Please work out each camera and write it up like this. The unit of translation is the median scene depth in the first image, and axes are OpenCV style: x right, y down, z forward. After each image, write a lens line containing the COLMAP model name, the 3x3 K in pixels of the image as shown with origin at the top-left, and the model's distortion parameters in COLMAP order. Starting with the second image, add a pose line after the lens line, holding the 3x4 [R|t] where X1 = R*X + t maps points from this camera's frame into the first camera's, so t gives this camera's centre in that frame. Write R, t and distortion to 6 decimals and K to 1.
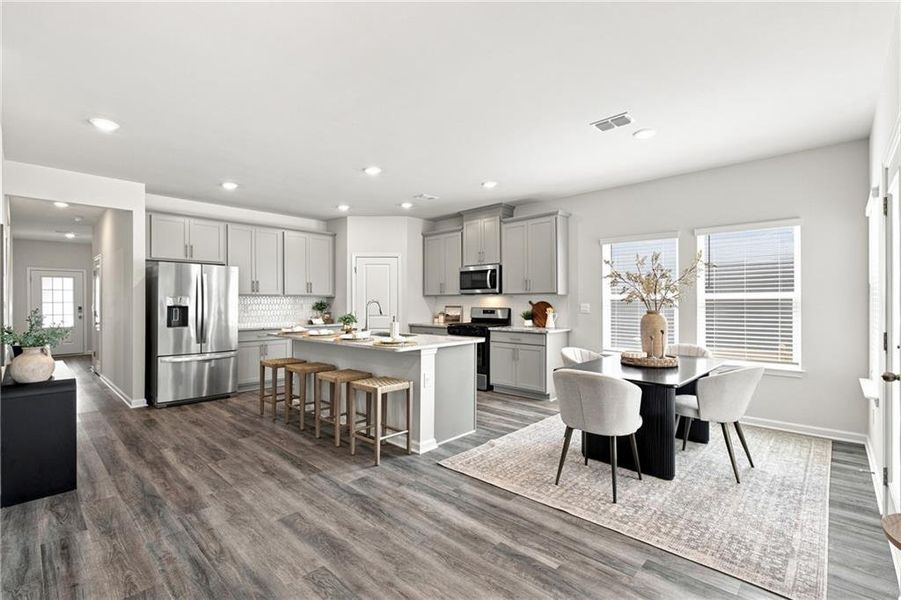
lens RADIAL K [[413.0, 0, 448.2], [0, 413.0, 301.0], [0, 0, 1]] dist [0.006021, -0.000089]
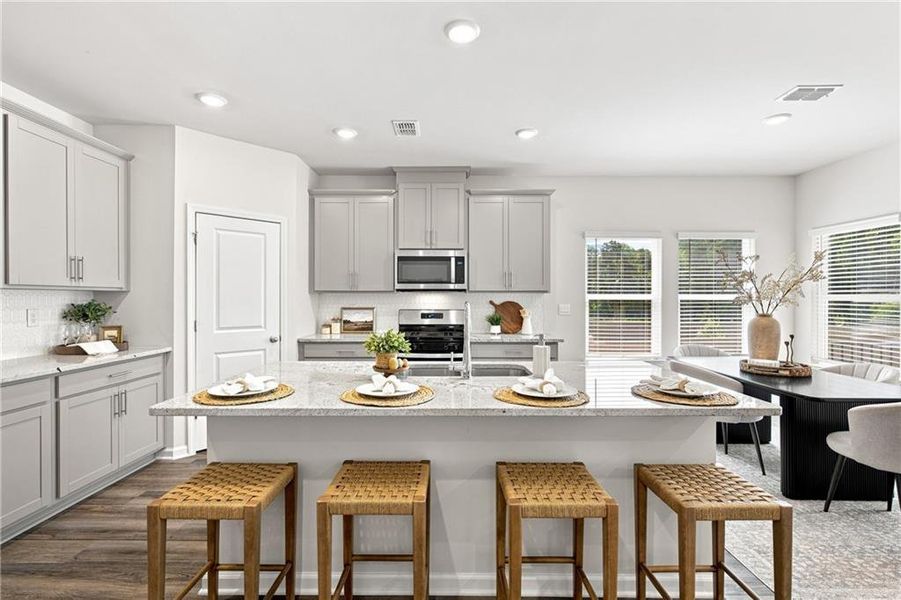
lens RADIAL K [[413.0, 0, 450.6], [0, 413.0, 296.1], [0, 0, 1]] dist [0.006021, -0.000089]
pose [[0.721519, 0.007828, 0.692350, -0.505524], [-0.002958, 0.999962, -0.008223, -0.002986], [-0.692388, 0.003885, 0.721515, 0.626334]]
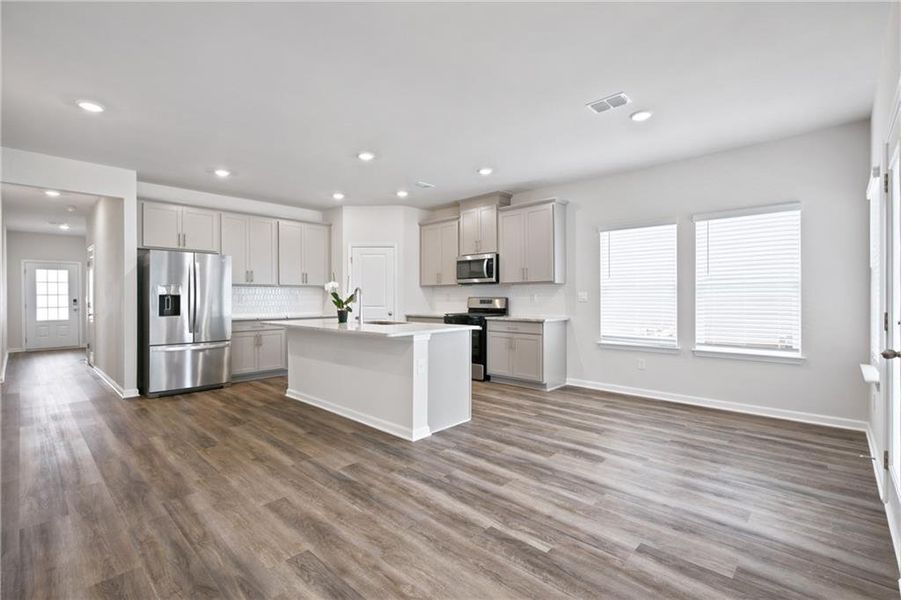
lens RADIAL K [[413.0, 0, 448.9], [0, 413.0, 299.1], [0, 0, 1]] dist [0.006021, -0.000089]
pose [[0.999996, -0.002482, -0.001064, 0.014734], [0.002486, 0.999988, 0.004282, 0.020828], [0.001053, -0.004285, 0.999990, 0.012674]]
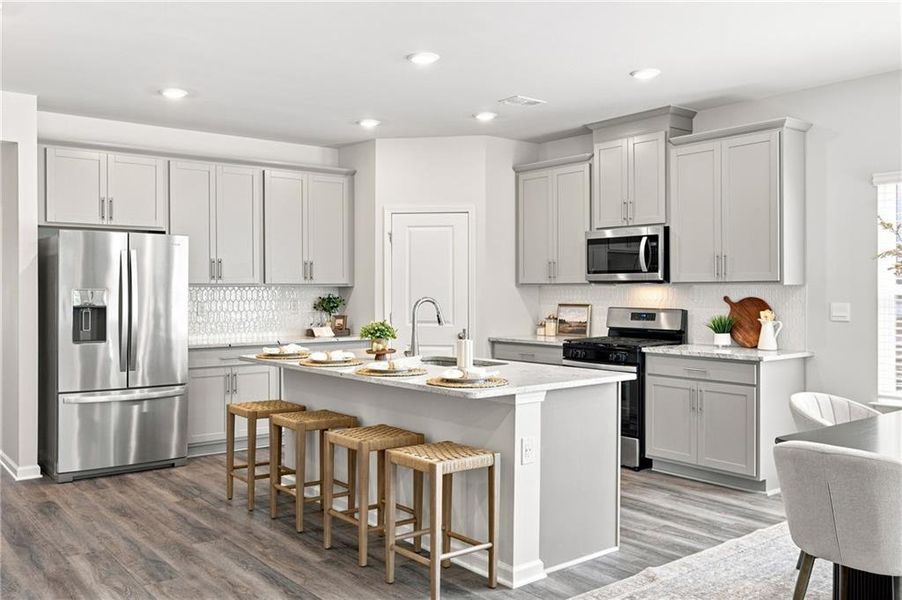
lens RADIAL K [[789.2, 0, 449.3], [0, 789.2, 291.5], [0, 0, 1]] dist [0.008081, 0.003539]
pose [[0.990285, 0.000942, -0.139052, -0.006151], [-0.000023, 0.999978, 0.006606, -0.015989], [0.139055, -0.006539, 0.990263, -0.018880]]
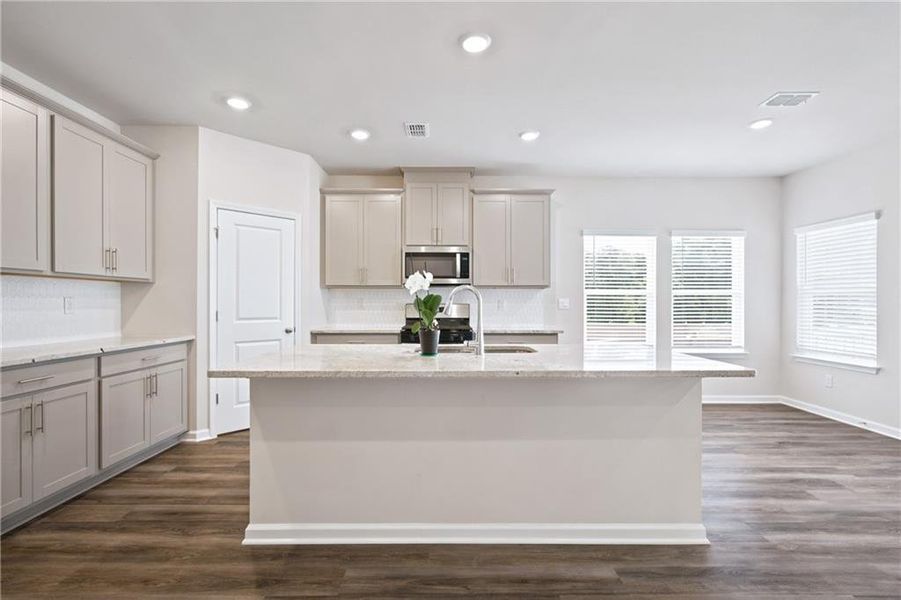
lens RADIAL K [[413.0, 0, 450.6], [0, 413.0, 300.5], [0, 0, 1]] dist [0.006021, -0.000089]
pose [[0.715691, 0.006774, 0.698385, -0.551808], [-0.004283, 0.999977, -0.005309, 0.018637], [-0.698404, 0.000809, 0.715703, 0.607038]]
